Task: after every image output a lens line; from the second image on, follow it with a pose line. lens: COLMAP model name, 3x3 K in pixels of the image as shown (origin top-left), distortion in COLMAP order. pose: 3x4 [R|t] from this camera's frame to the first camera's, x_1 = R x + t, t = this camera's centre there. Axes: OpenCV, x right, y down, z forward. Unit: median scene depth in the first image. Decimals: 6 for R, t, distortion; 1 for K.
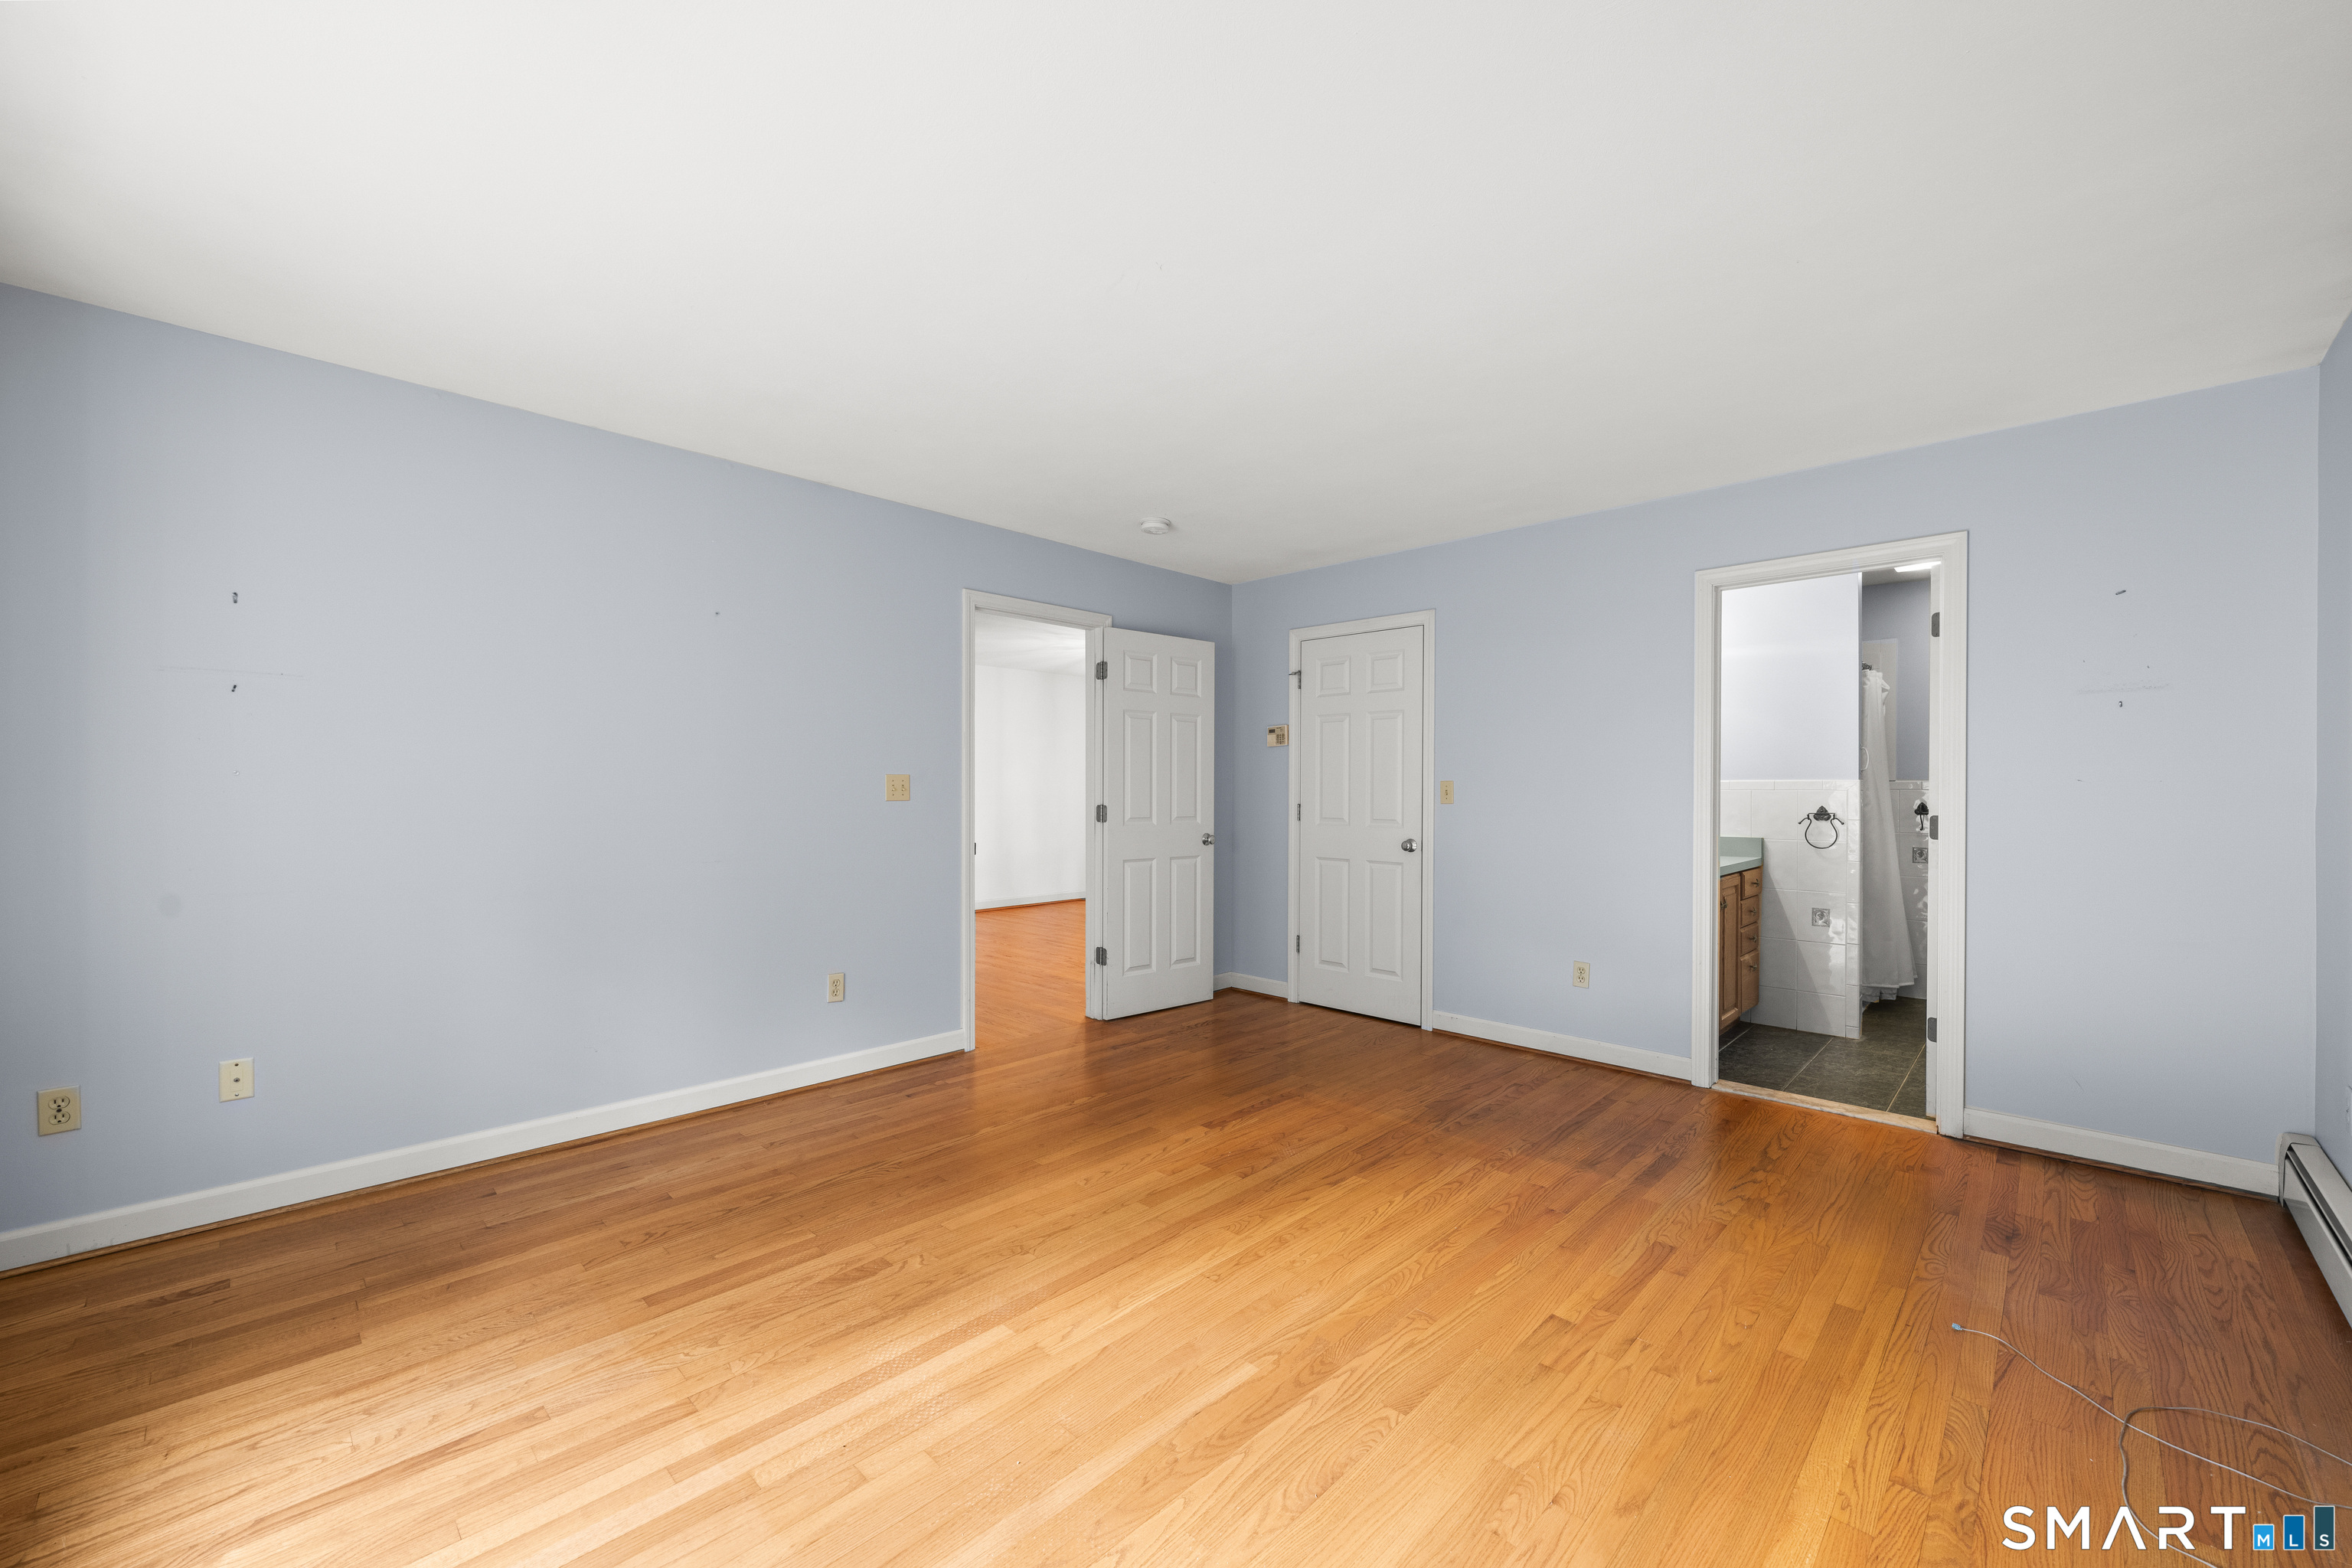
lens RADIAL K [[926.3, 0, 1175.7], [0, 926.3, 789.3], [0, 0, 1]] dist [0.000120, -0.000168]
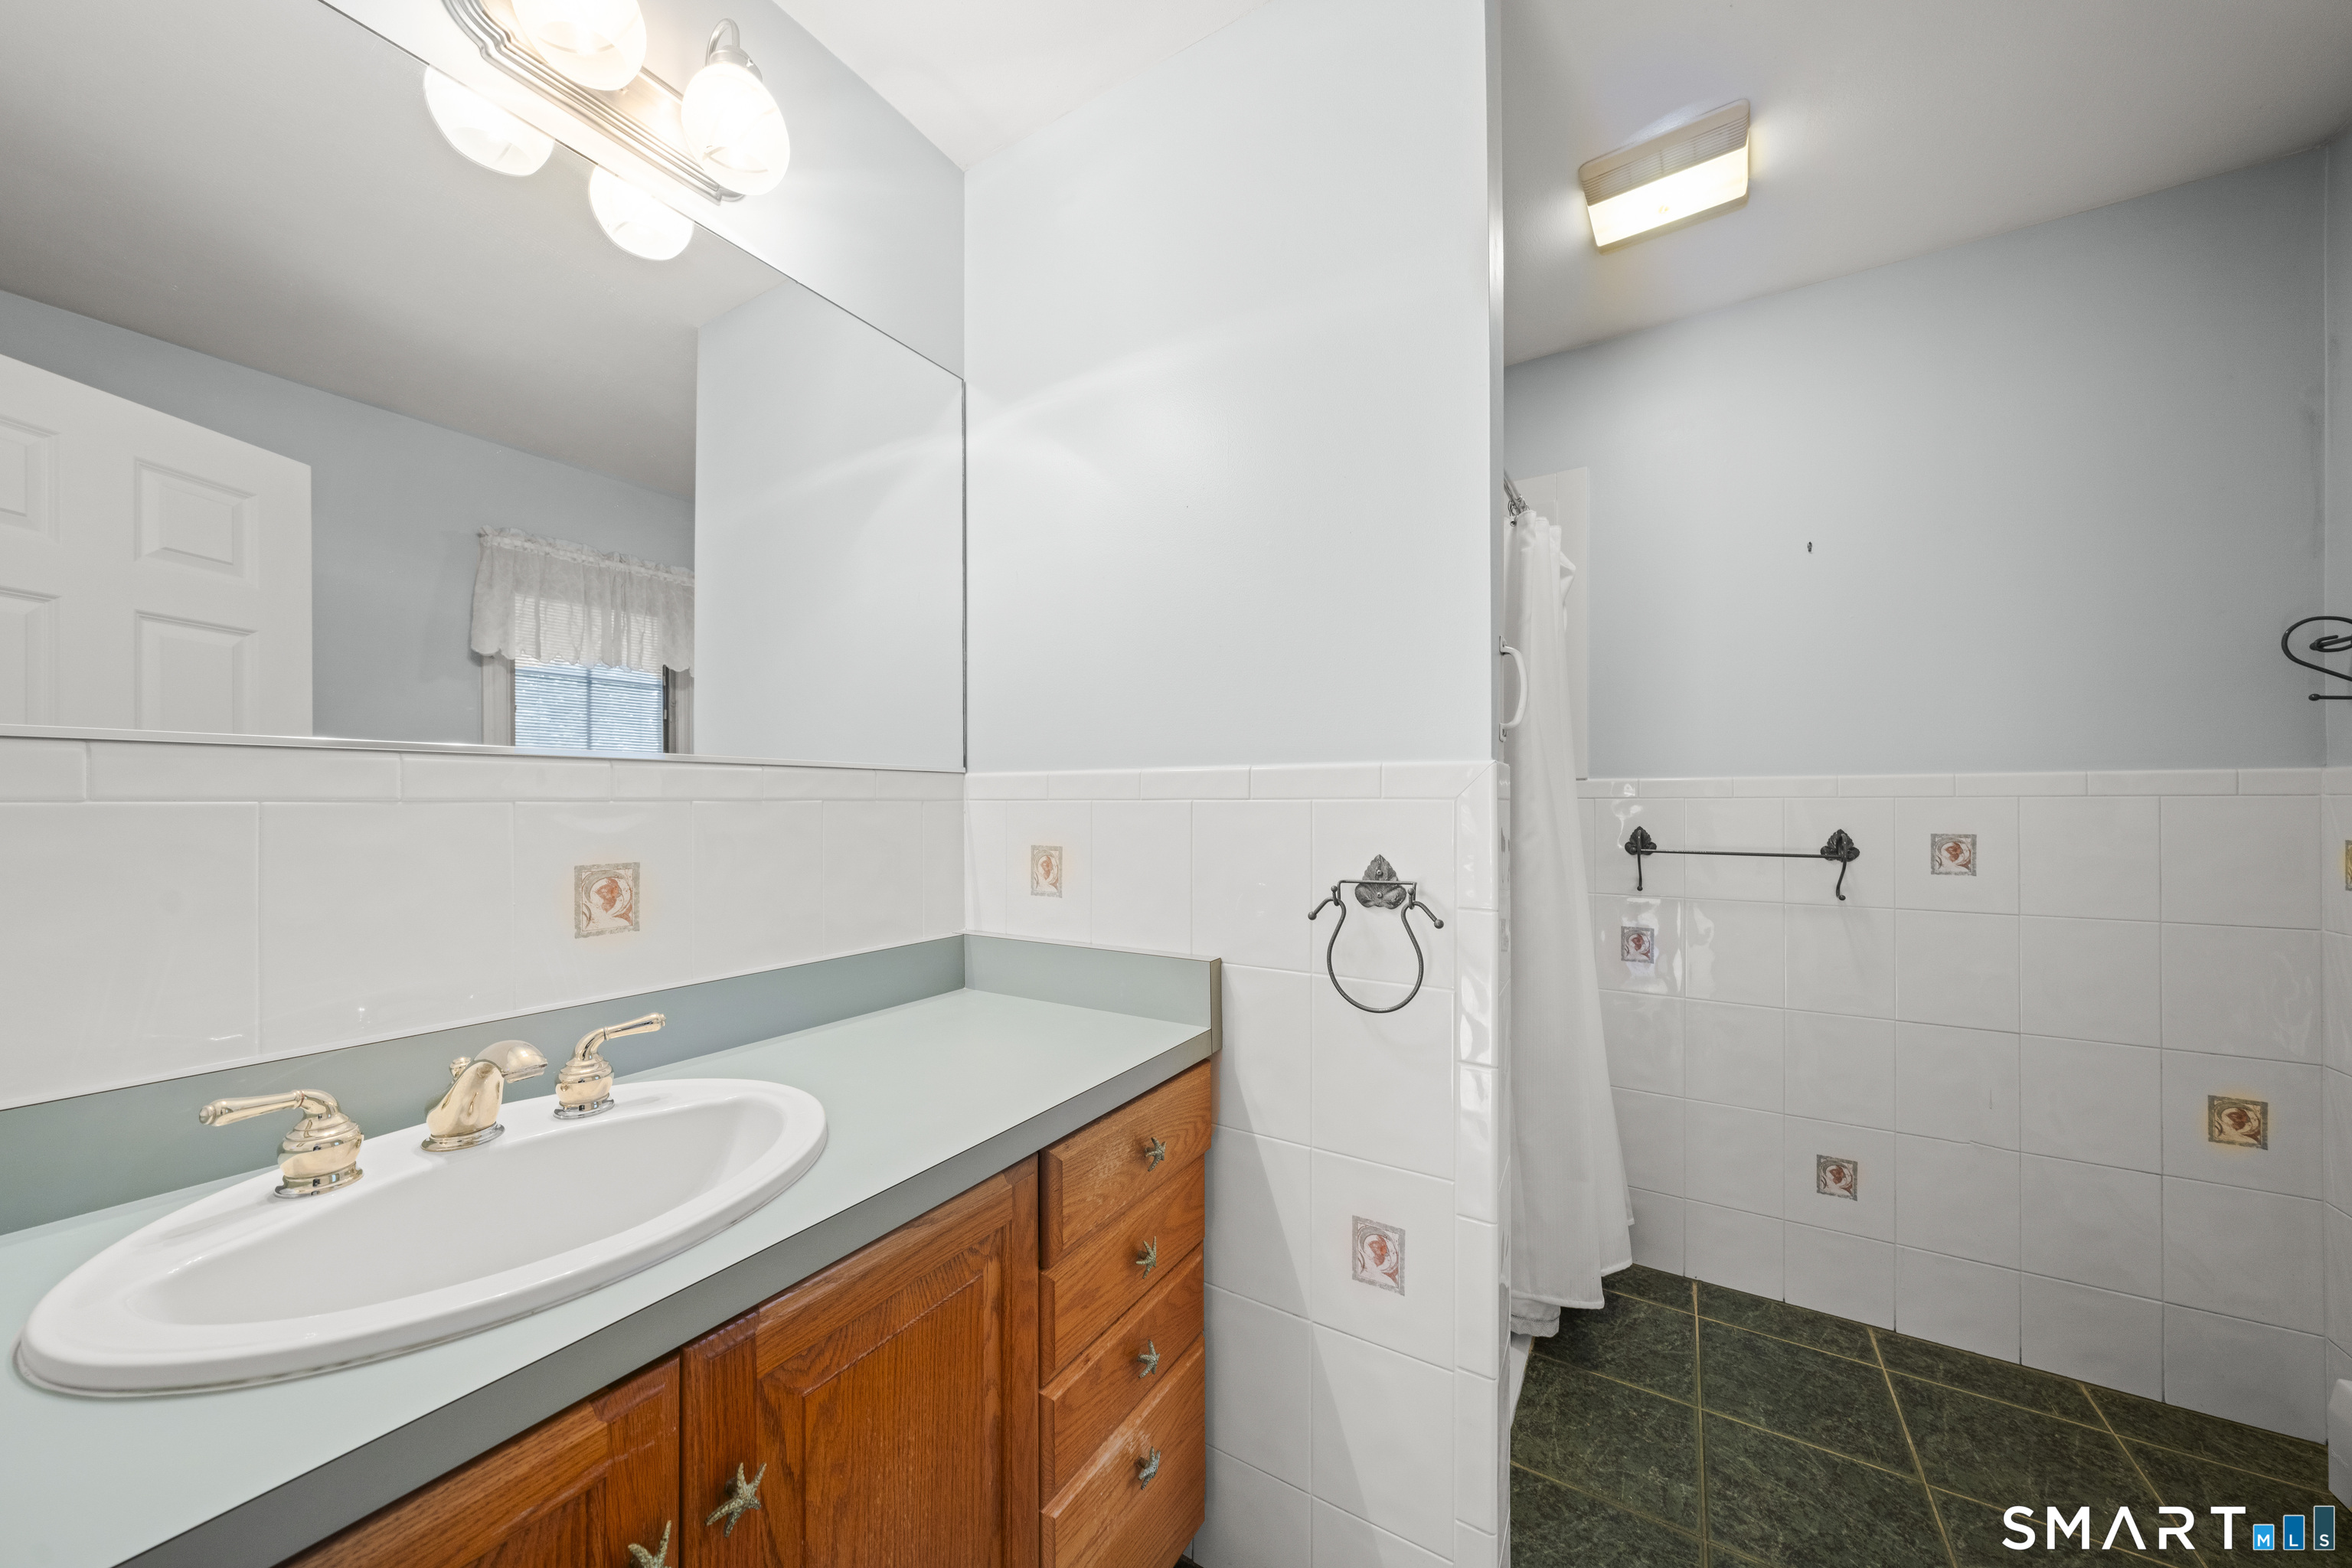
lens RADIAL K [[814.3, 0, 1176.3], [0, 814.3, 796.8], [0, 0, 1]] dist [-0.000683, -0.000167]
pose [[0.976485, -0.000855, 0.215585, 0.592890], [0.002923, 0.999953, -0.009278, 0.002375], [-0.215567, 0.009690, 0.976441, 0.784401]]
